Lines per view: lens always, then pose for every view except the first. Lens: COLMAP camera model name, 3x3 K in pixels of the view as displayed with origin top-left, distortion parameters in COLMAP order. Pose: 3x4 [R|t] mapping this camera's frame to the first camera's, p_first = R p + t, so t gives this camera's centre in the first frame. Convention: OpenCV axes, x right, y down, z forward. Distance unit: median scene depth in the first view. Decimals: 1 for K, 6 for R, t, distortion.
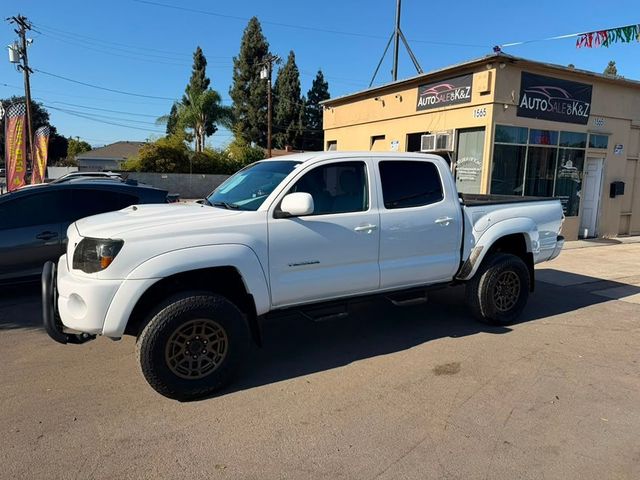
lens RADIAL K [[462.2, 0, 319.3], [0, 462.2, 237.4], [0, 0, 1]] dist [0.027021, -0.043907]
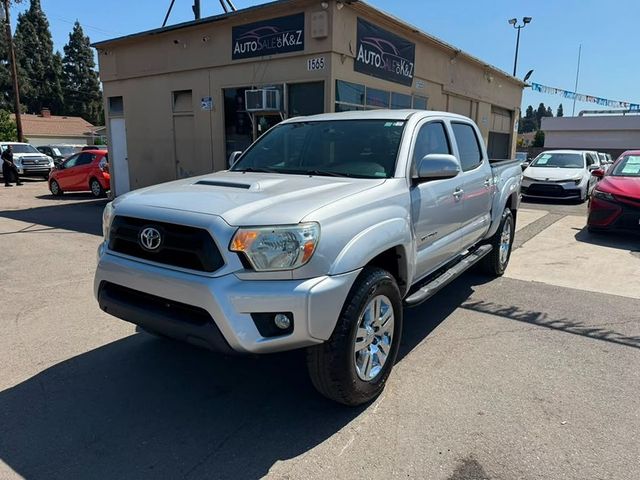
lens RADIAL K [[462.2, 0, 316.0], [0, 462.2, 228.3], [0, 0, 1]] dist [0.027021, -0.043907]
pose [[0.897173, -0.088087, 0.432807, -0.033088], [0.071381, 0.995946, 0.054734, -0.023818], [-0.435874, -0.018212, 0.899824, 0.257564]]
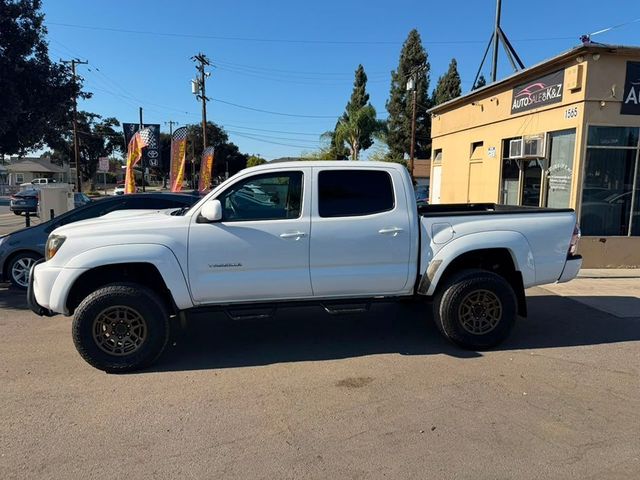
lens RADIAL K [[462.2, 0, 322.0], [0, 462.2, 238.1], [0, 0, 1]] dist [0.027021, -0.043907]
pose [[0.931138, 0.034864, -0.362997, 0.233983], [-0.043209, 0.998955, -0.014894, -0.000441], [0.362098, 0.029553, 0.931671, 0.025882]]
